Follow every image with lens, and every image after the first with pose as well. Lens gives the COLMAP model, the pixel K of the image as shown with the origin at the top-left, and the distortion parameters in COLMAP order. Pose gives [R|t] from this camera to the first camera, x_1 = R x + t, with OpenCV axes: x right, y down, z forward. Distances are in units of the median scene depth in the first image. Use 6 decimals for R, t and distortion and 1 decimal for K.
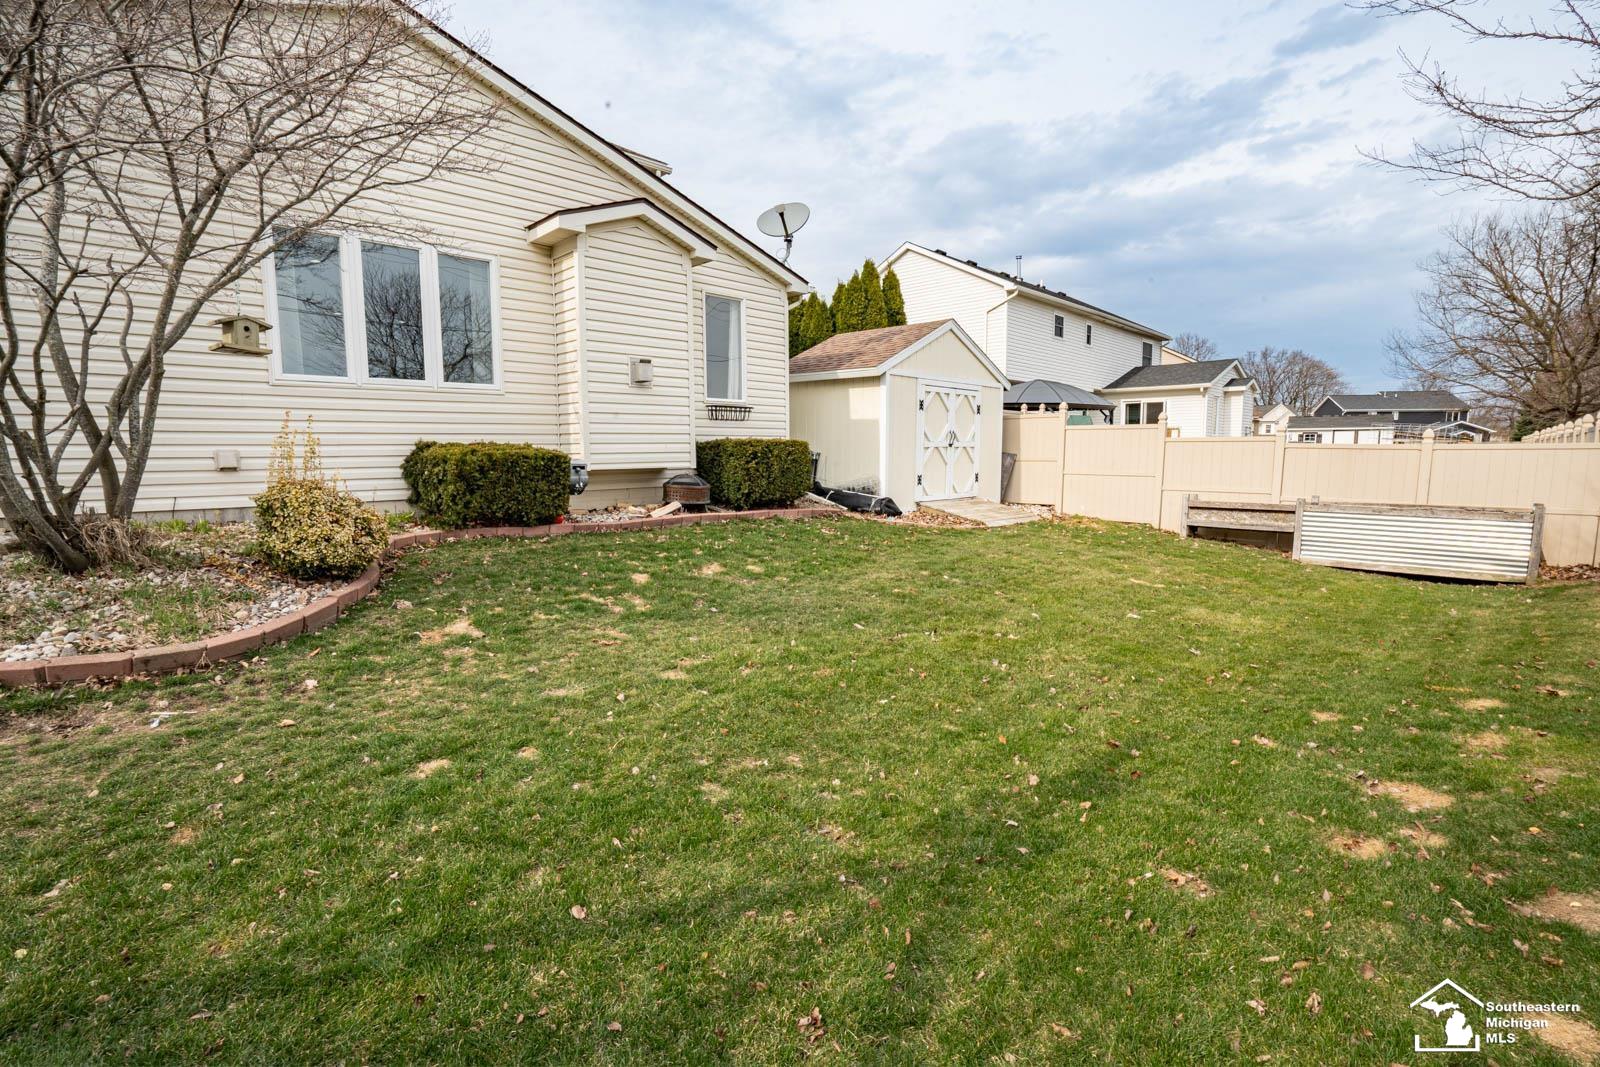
lens RADIAL K [[756.9, 0, 791.4], [0, 756.9, 542.4], [0, 0, 1]] dist [-0.067576, 0.032528]
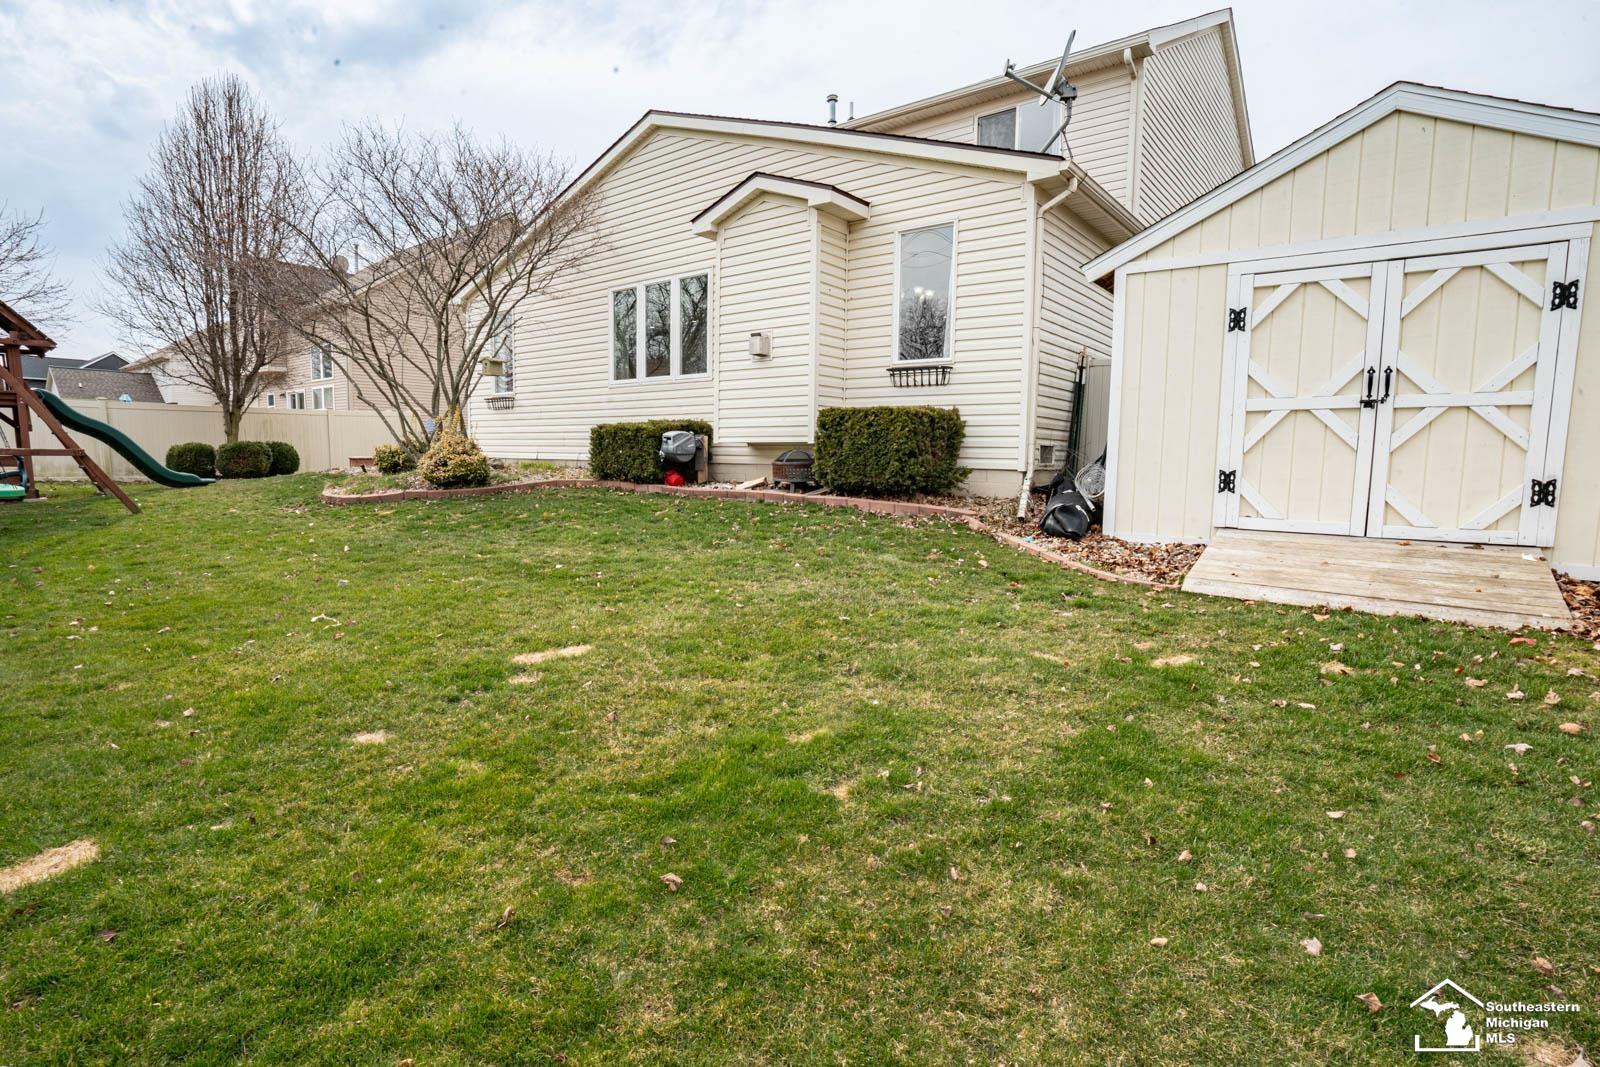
lens RADIAL K [[784.0, 0, 829.9], [0, 784.0, 543.3], [0, 0, 1]] dist [-0.073374, 0.030066]
pose [[0.123775, 0.117459, -0.985334, 0.753599], [-0.132503, 0.986034, 0.100898, -0.073450], [0.983424, 0.118071, 0.137610, 0.852422]]
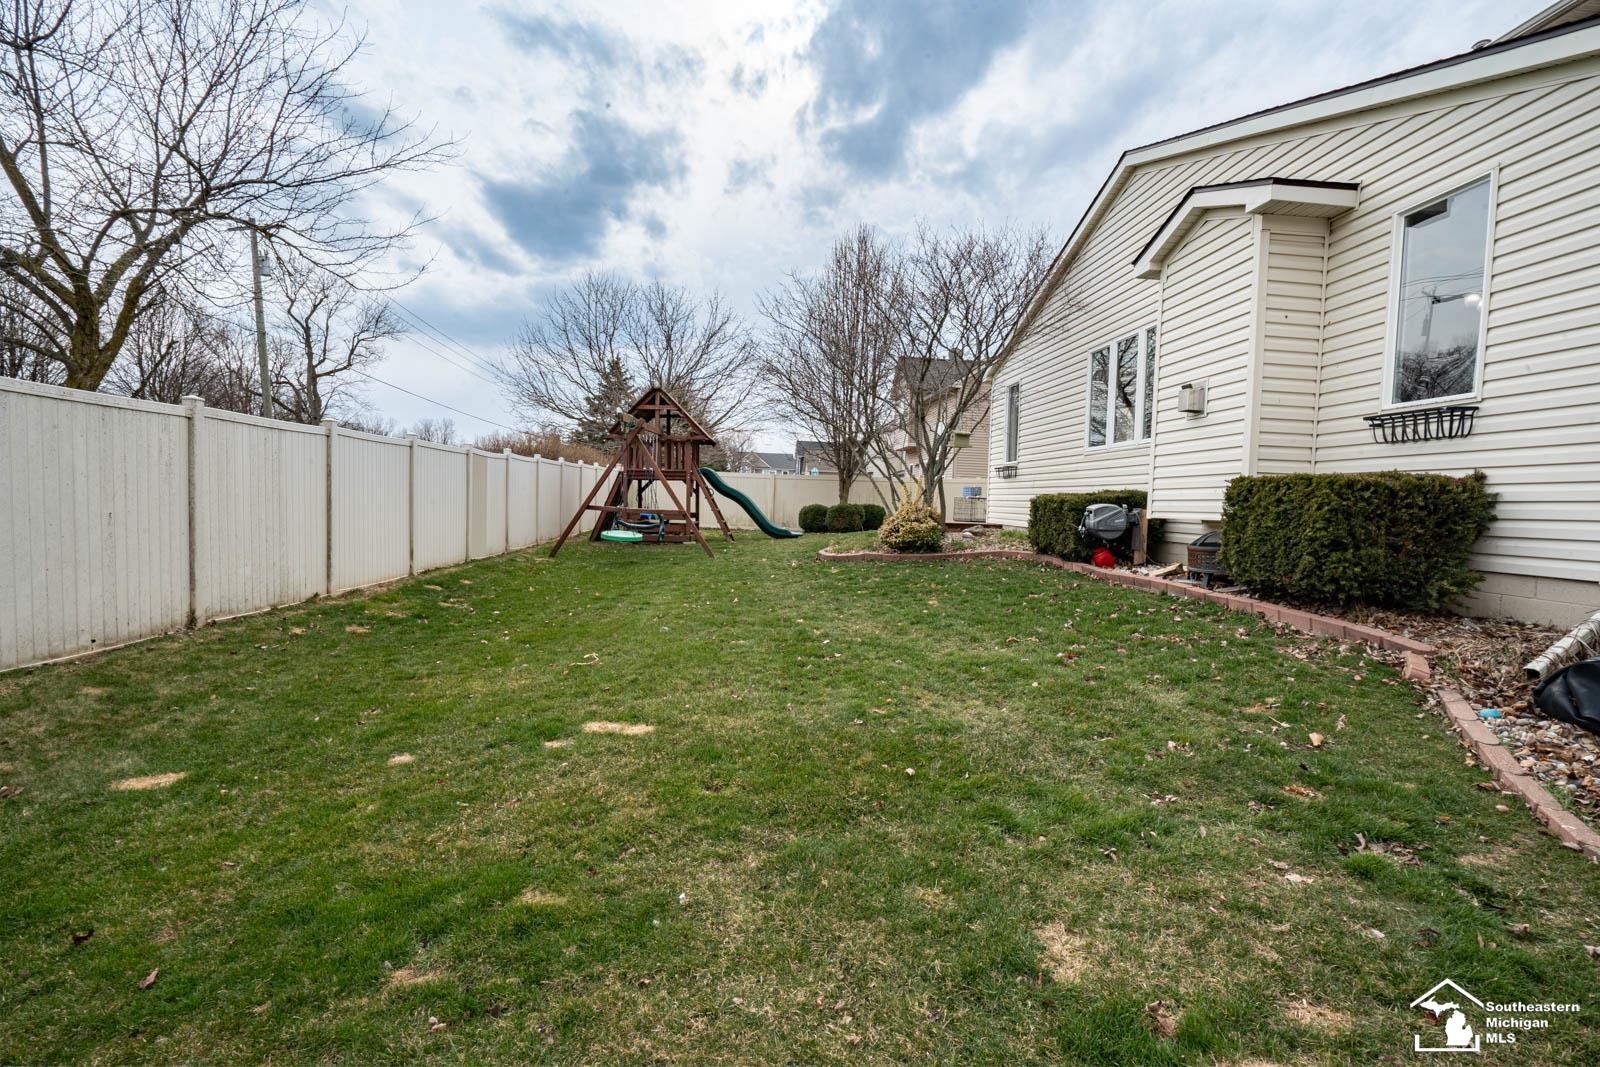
lens RADIAL K [[756.9, 0, 791.4], [0, 756.9, 542.4], [0, 0, 1]] dist [-0.067576, 0.032528]
pose [[-0.669718, 0.022905, -0.742262, 0.590981], [-0.116698, 0.983860, 0.135653, -0.116891], [0.733389, 0.177469, -0.656236, 1.072664]]
